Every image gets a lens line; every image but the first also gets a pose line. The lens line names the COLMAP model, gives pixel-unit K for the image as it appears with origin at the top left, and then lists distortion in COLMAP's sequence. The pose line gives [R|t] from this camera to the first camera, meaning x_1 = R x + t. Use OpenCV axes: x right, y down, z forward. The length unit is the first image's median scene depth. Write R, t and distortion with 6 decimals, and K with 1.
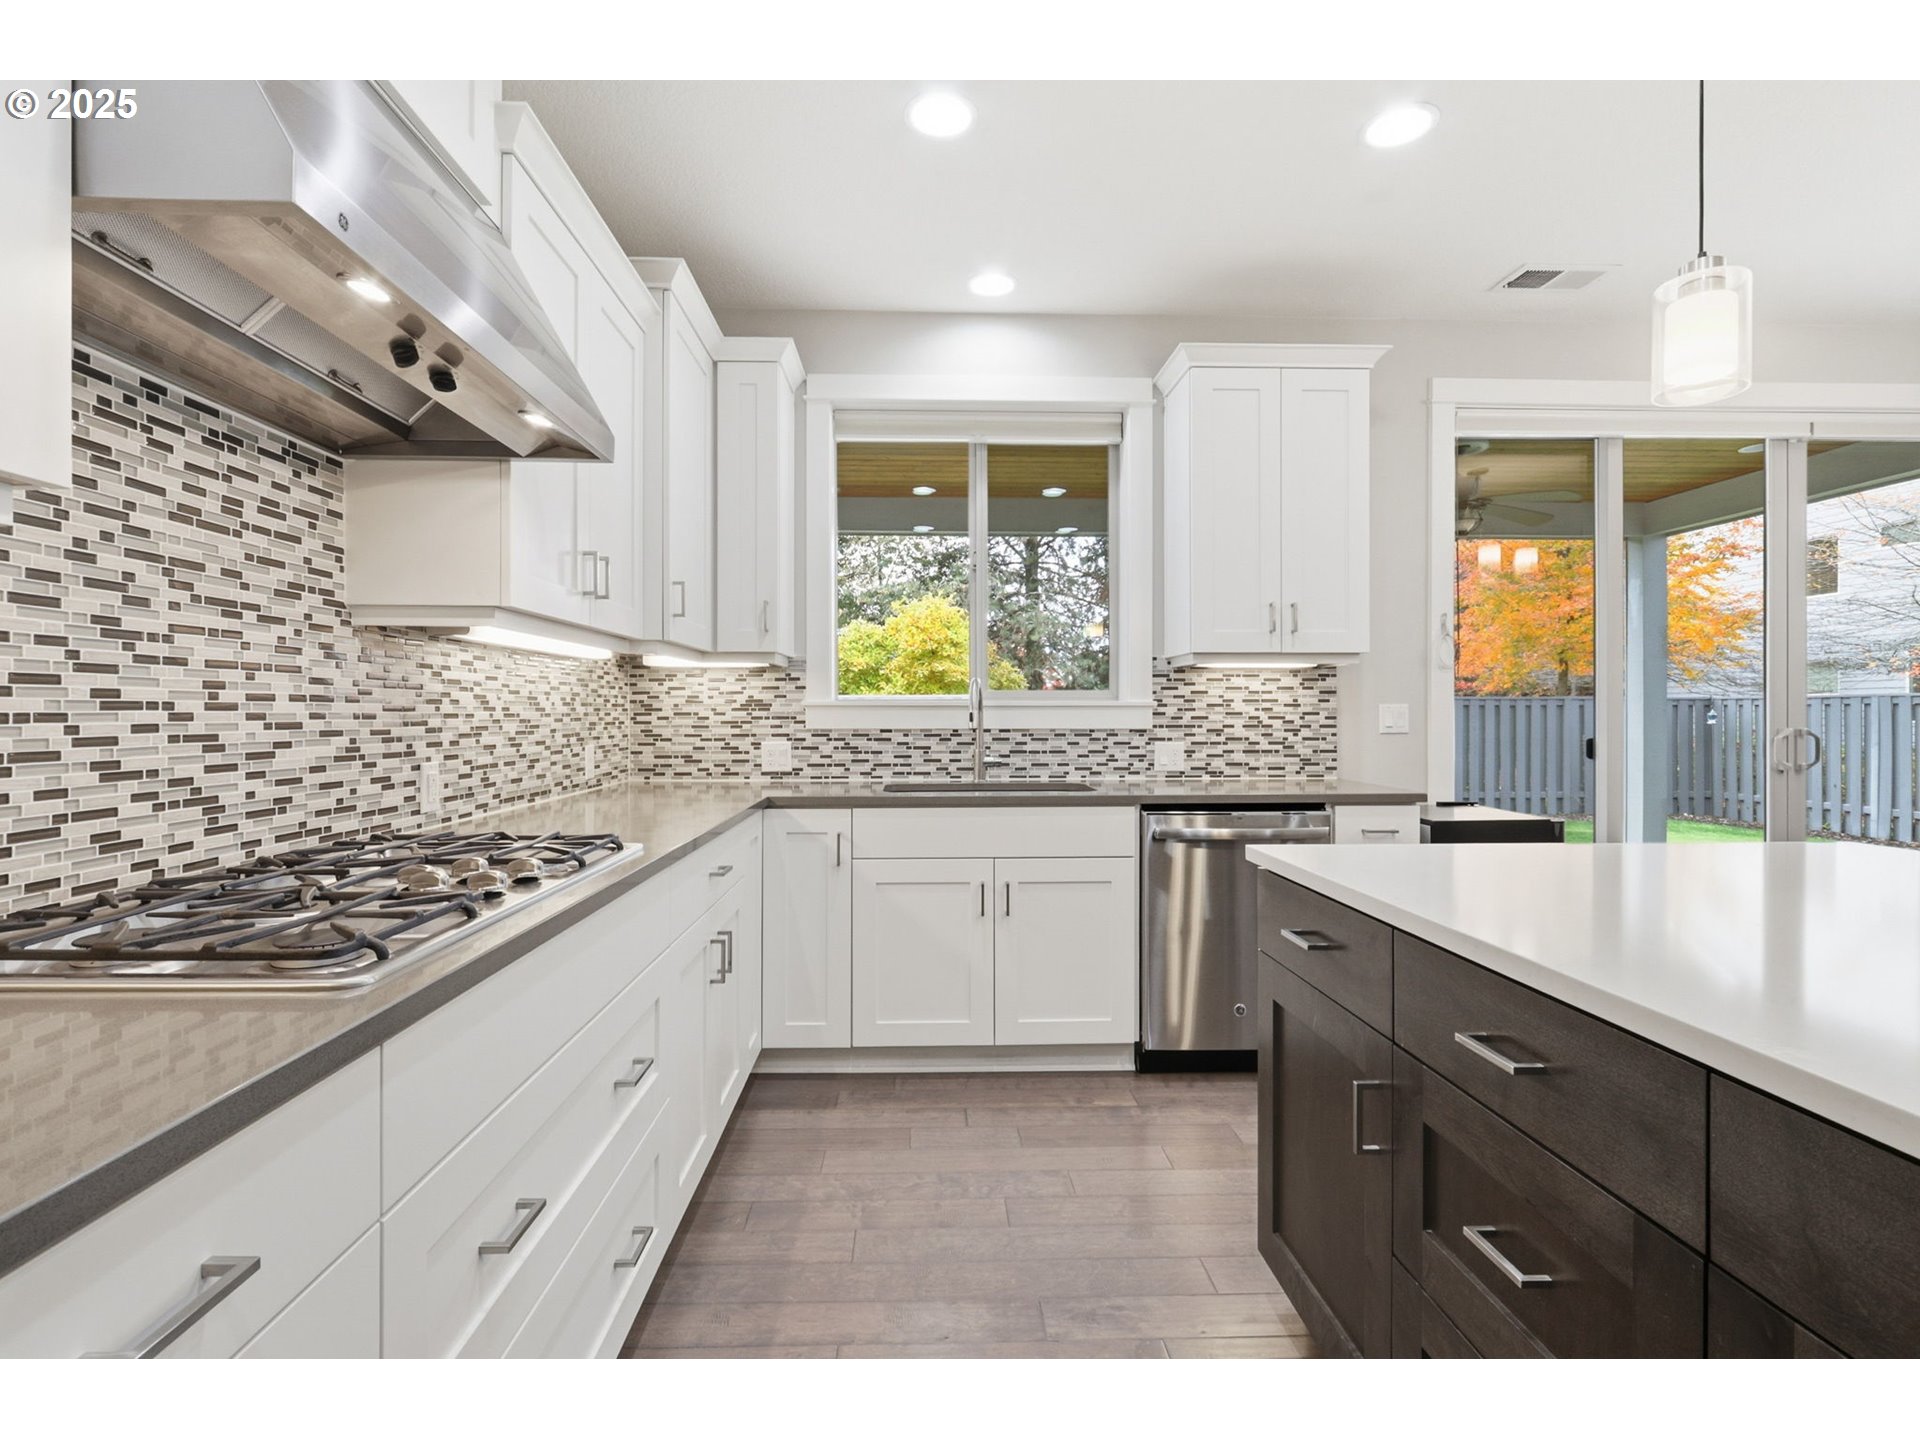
lens RADIAL K [[884.4, 0, 942.9], [0, 884.4, 718.0], [0, 0, 1]] dist [-0.001252, -0.001407]
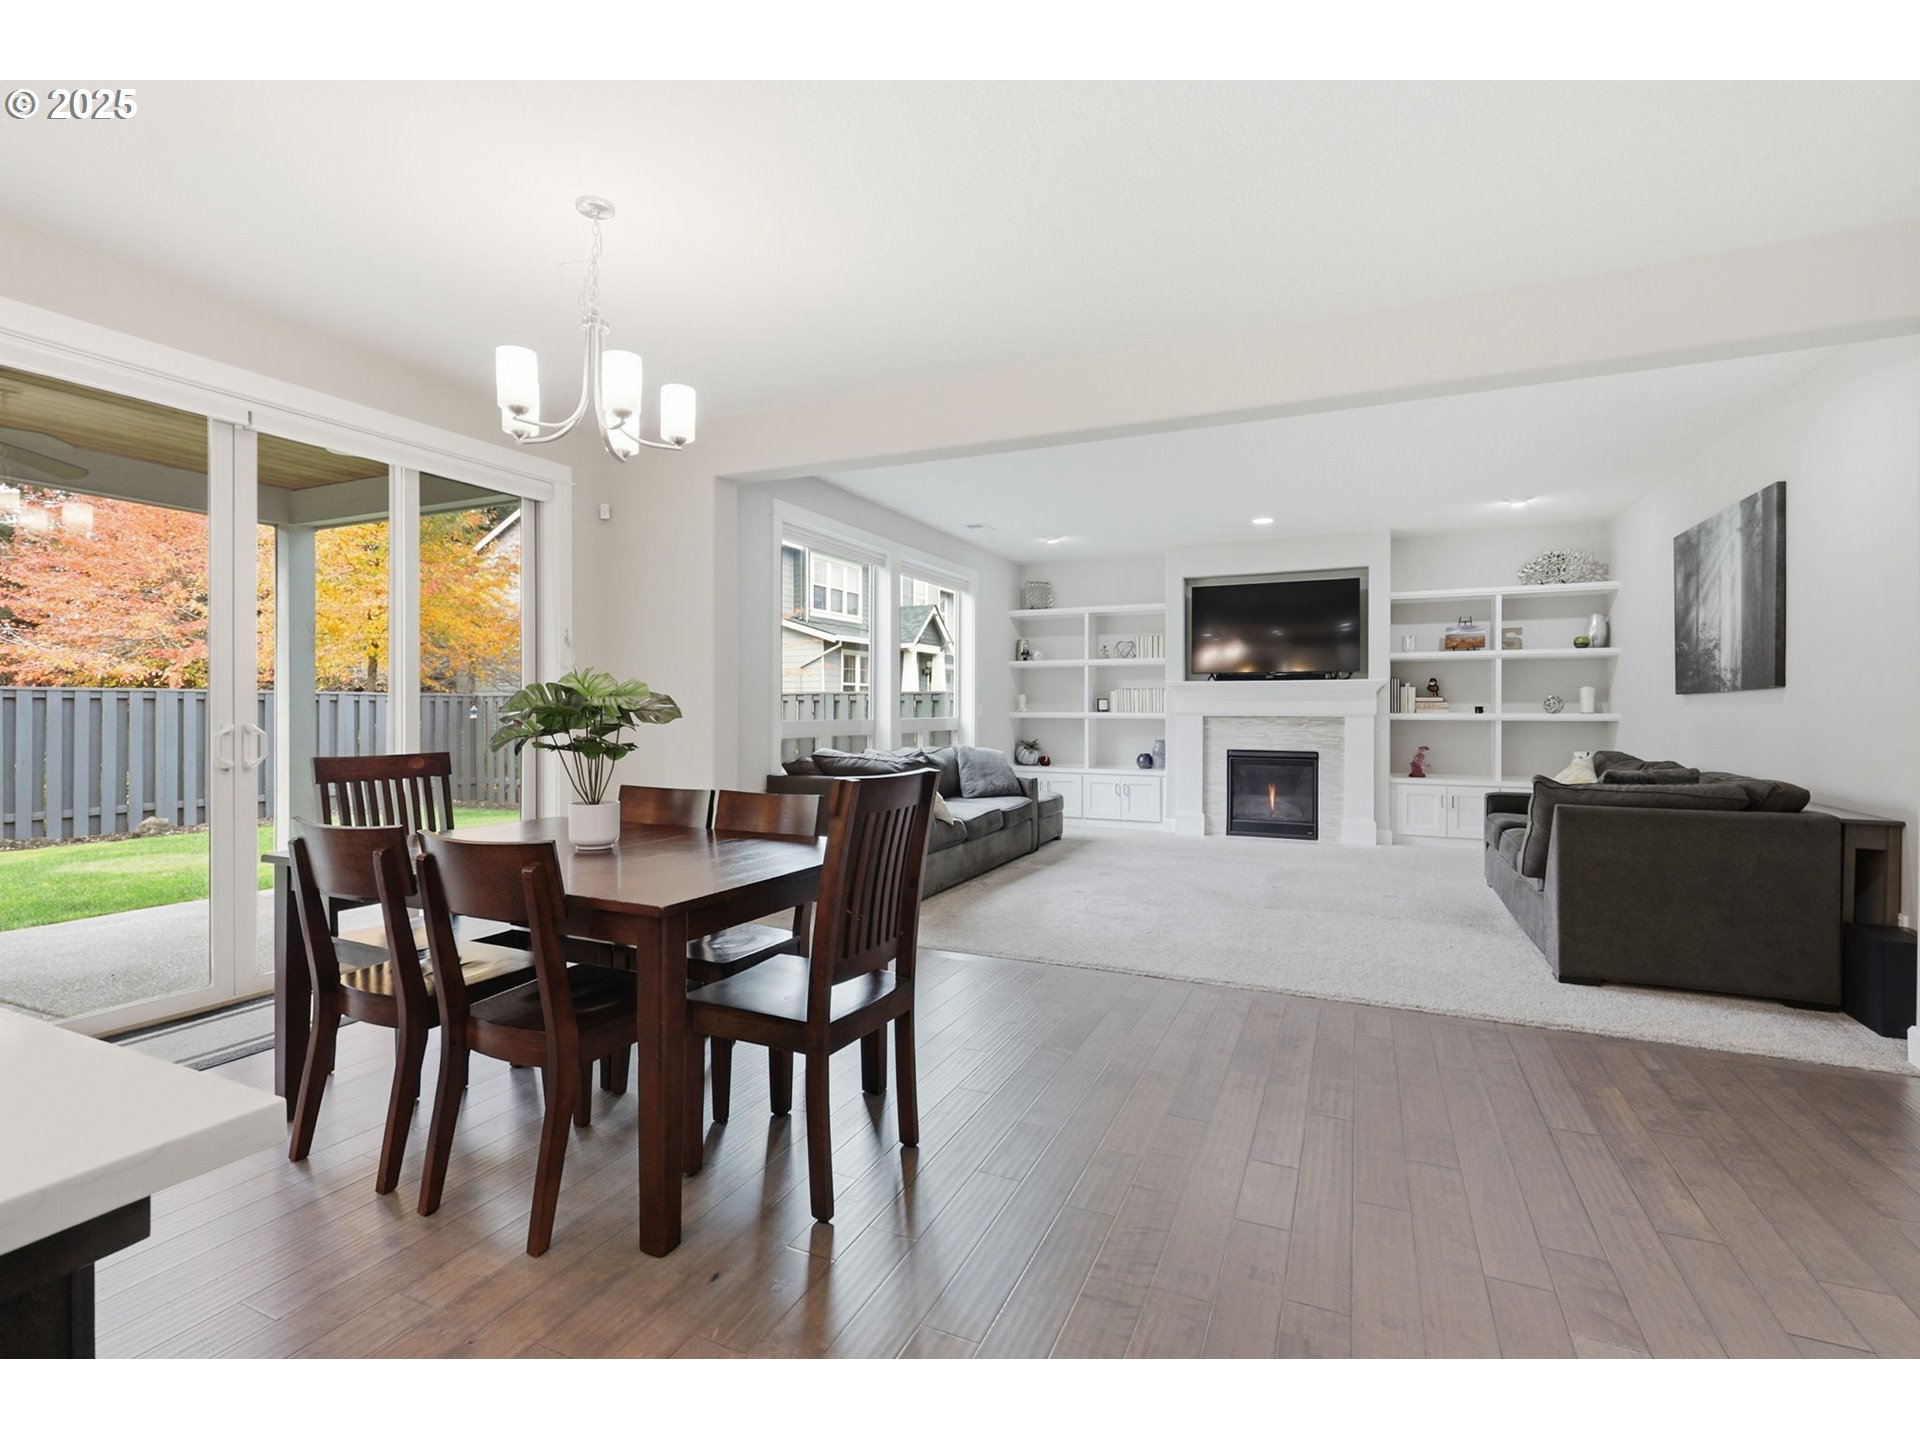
lens RADIAL K [[884.4, 0, 953.5], [0, 884.4, 714.7], [0, 0, 1]] dist [-0.001252, -0.001407]
pose [[0.434039, -0.005628, 0.900876, 0.444907], [0.003953, 0.999983, 0.004343, -0.000205], [-0.900885, 0.001676, 0.434054, -0.131597]]
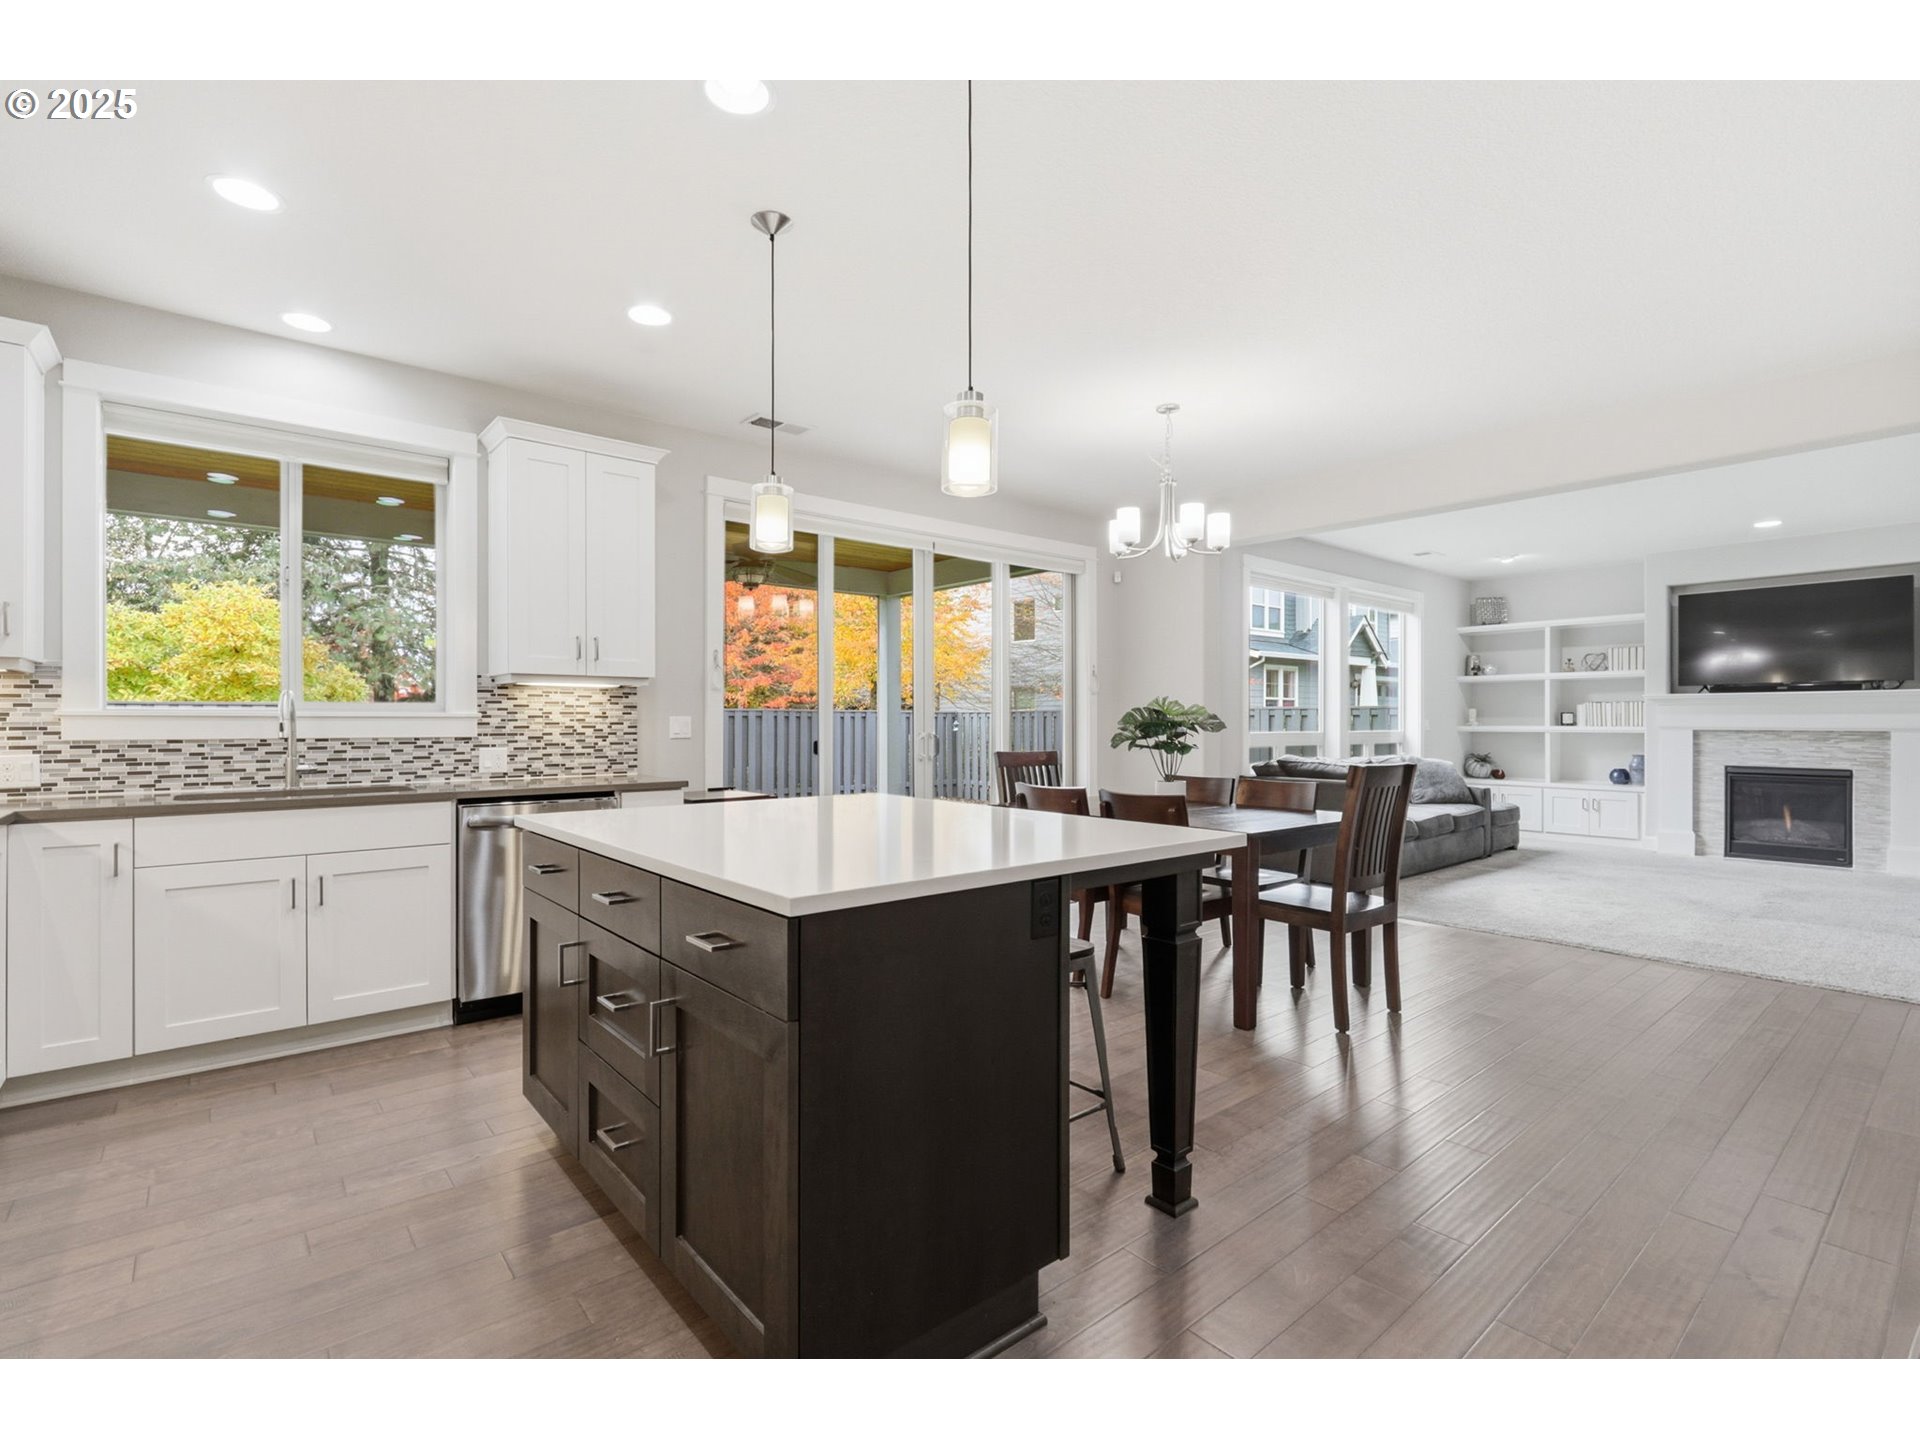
lens RADIAL K [[884.4, 0, 943.5], [0, 884.4, 724.0], [0, 0, 1]] dist [-0.001252, -0.001407]
pose [[0.787400, -0.000800, 0.616442, 0.003216], [0.003338, 0.999990, -0.002965, 0.000863], [-0.616433, 0.004392, 0.787395, -0.290012]]
